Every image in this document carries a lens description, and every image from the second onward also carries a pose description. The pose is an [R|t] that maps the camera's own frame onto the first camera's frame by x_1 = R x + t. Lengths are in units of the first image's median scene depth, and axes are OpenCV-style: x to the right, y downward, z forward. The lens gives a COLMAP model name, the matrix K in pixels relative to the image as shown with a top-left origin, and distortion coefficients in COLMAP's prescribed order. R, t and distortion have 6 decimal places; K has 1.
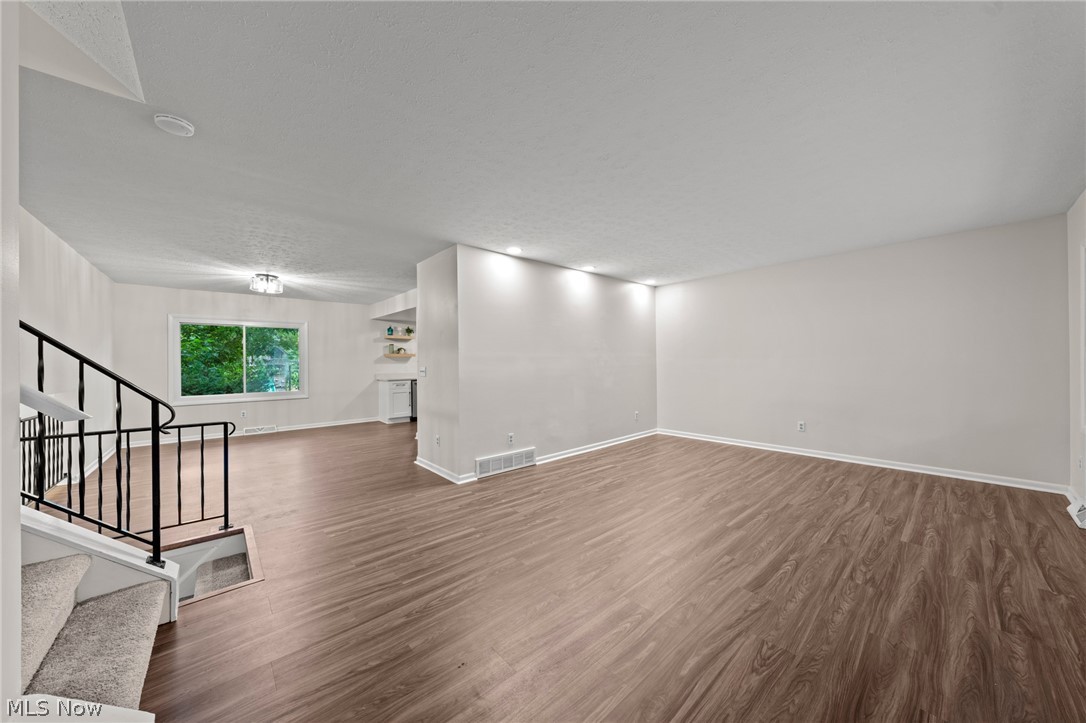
lens RADIAL K [[372.3, 0, 543.0], [0, 372.3, 361.5], [0, 0, 1]] dist [-0.001652, 0.000239]
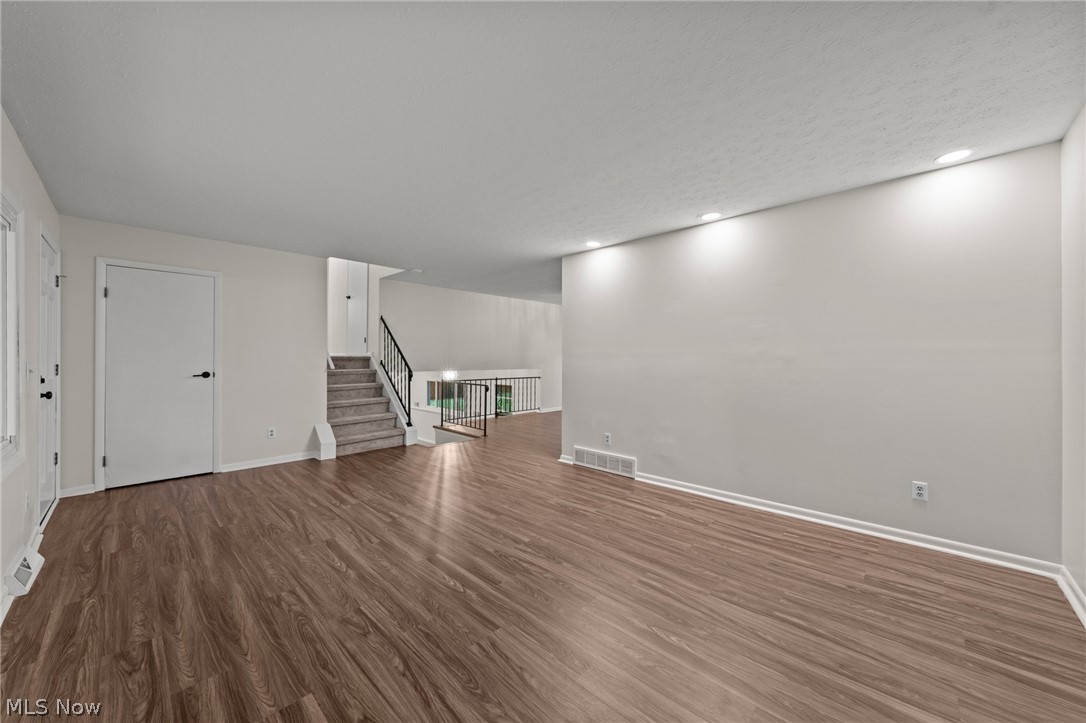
lens RADIAL K [[398.8, 0, 541.5], [0, 398.8, 355.2], [0, 0, 1]] dist [-0.005388, -0.000194]
pose [[0.082648, 0.005453, -0.996564, 0.914146], [-0.005147, 0.999974, 0.005045, -0.009171], [0.996566, 0.004712, 0.082674, 0.751413]]
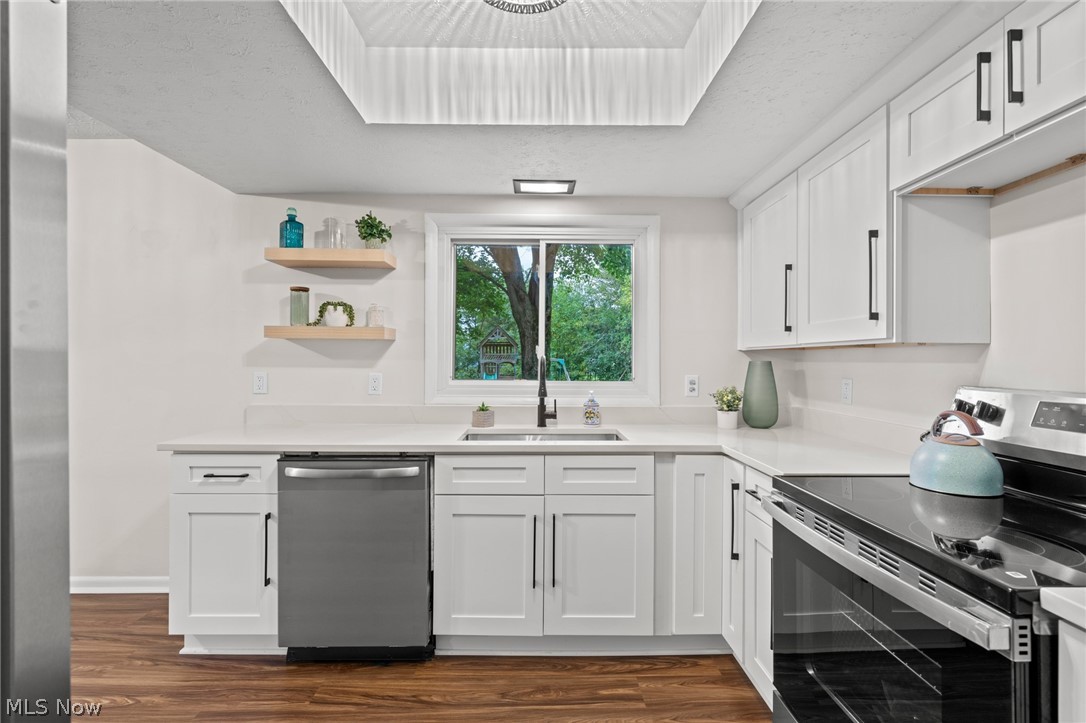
lens RADIAL K [[482.0, 0, 543.1], [0, 482.0, 363.9], [0, 0, 1]] dist [-0.001518, 0.000060]
pose [[0.763106, 0.018664, -0.646004, -0.155552], [-0.013496, 0.999825, 0.012944, -0.005157], [0.646133, -0.001160, 0.763224, 1.642751]]
